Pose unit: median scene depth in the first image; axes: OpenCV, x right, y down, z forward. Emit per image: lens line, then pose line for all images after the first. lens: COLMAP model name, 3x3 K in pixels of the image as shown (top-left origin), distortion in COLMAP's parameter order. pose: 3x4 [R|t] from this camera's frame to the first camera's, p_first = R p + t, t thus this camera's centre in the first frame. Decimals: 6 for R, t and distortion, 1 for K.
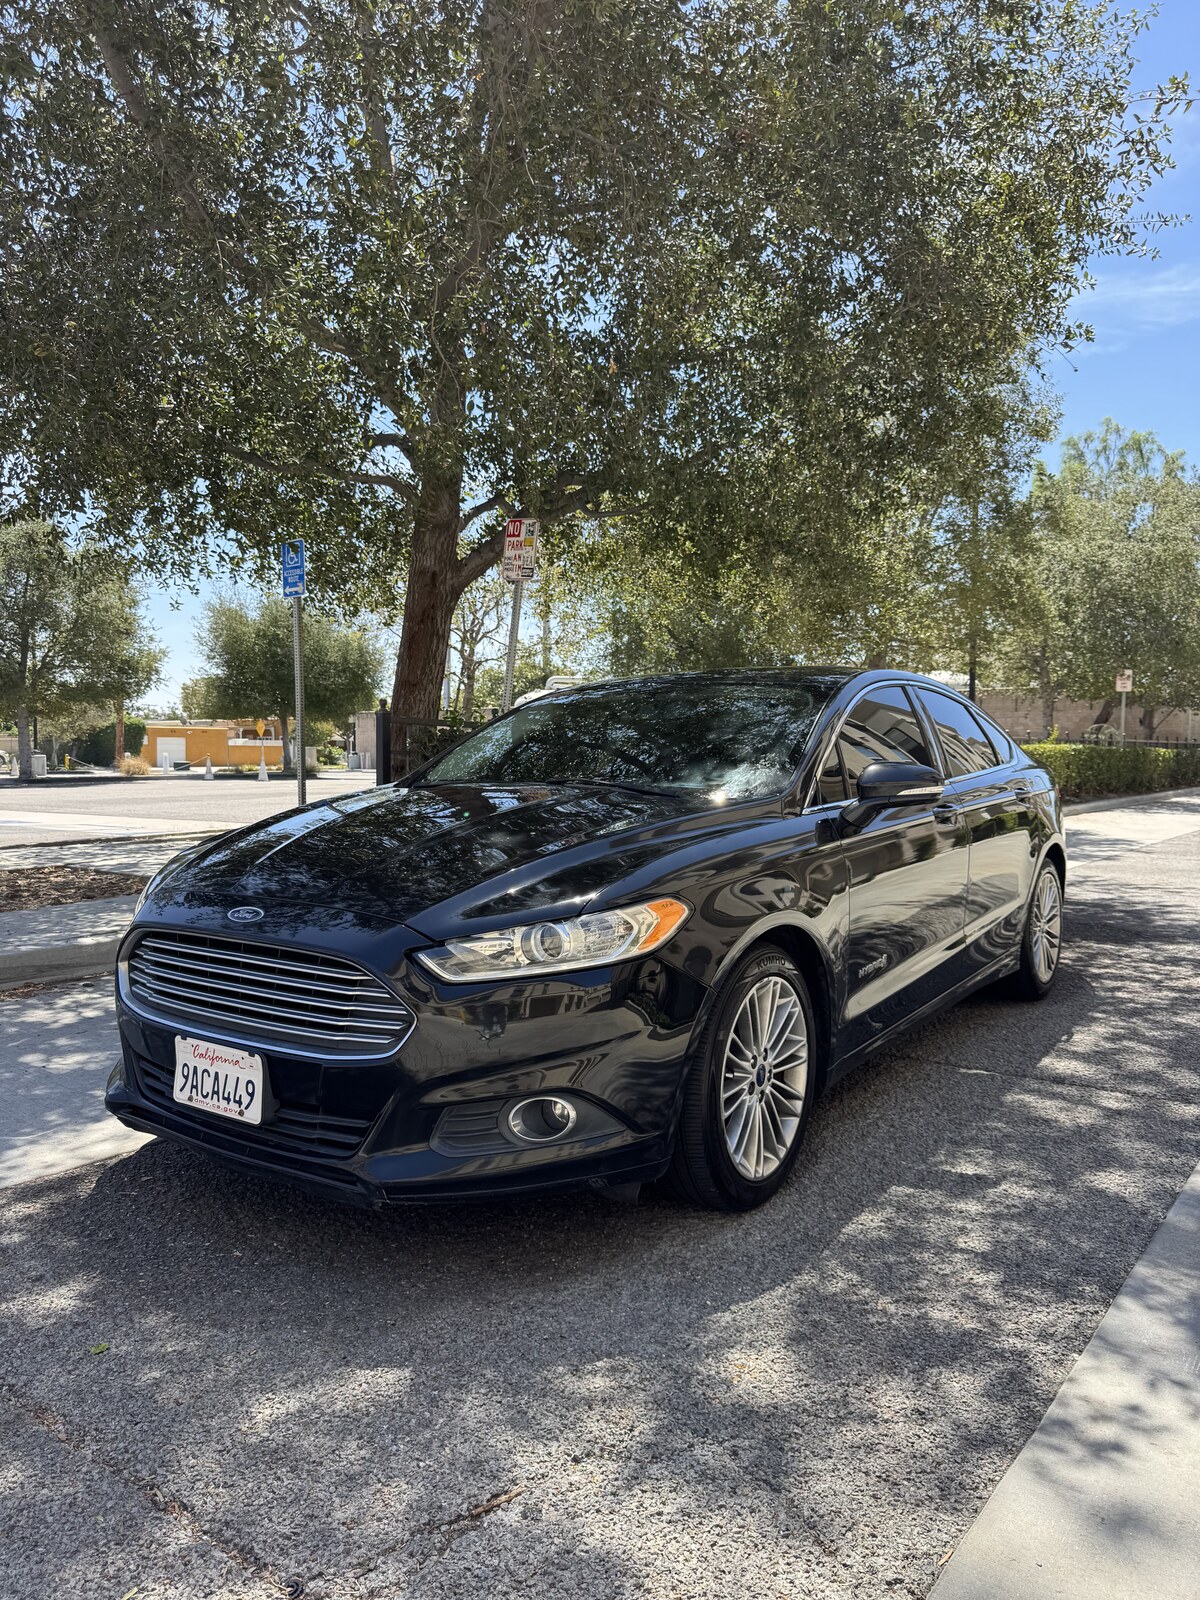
lens RADIAL K [[1135.0, 0, 603.7], [0, 1135.0, 802.8], [0, 0, 1]] dist [0.008565, -0.006229]
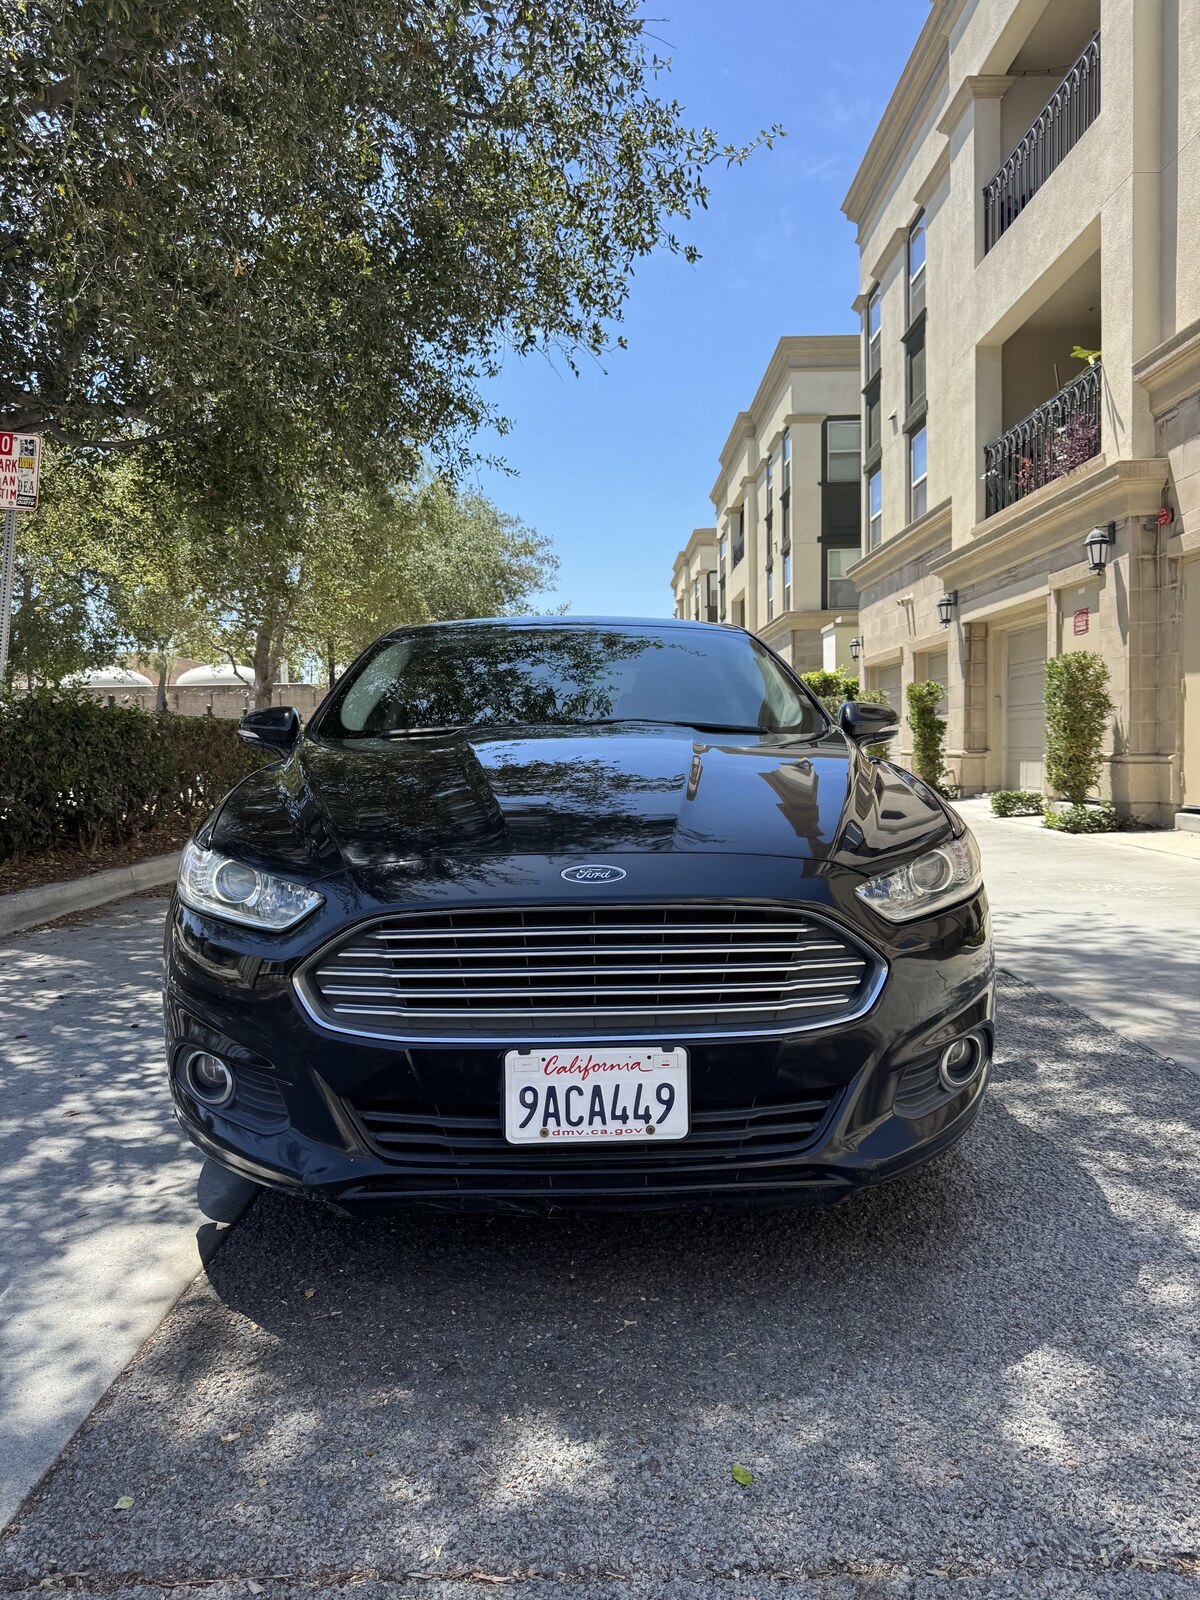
lens RADIAL K [[1135.0, 0, 603.7], [0, 1135.0, 802.8], [0, 0, 1]] dist [0.008565, -0.006229]
pose [[0.792313, -0.044287, 0.608505, -0.772476], [0.044430, 0.998902, 0.014849, 0.043309], [-0.608494, 0.015271, 0.793411, 0.410554]]
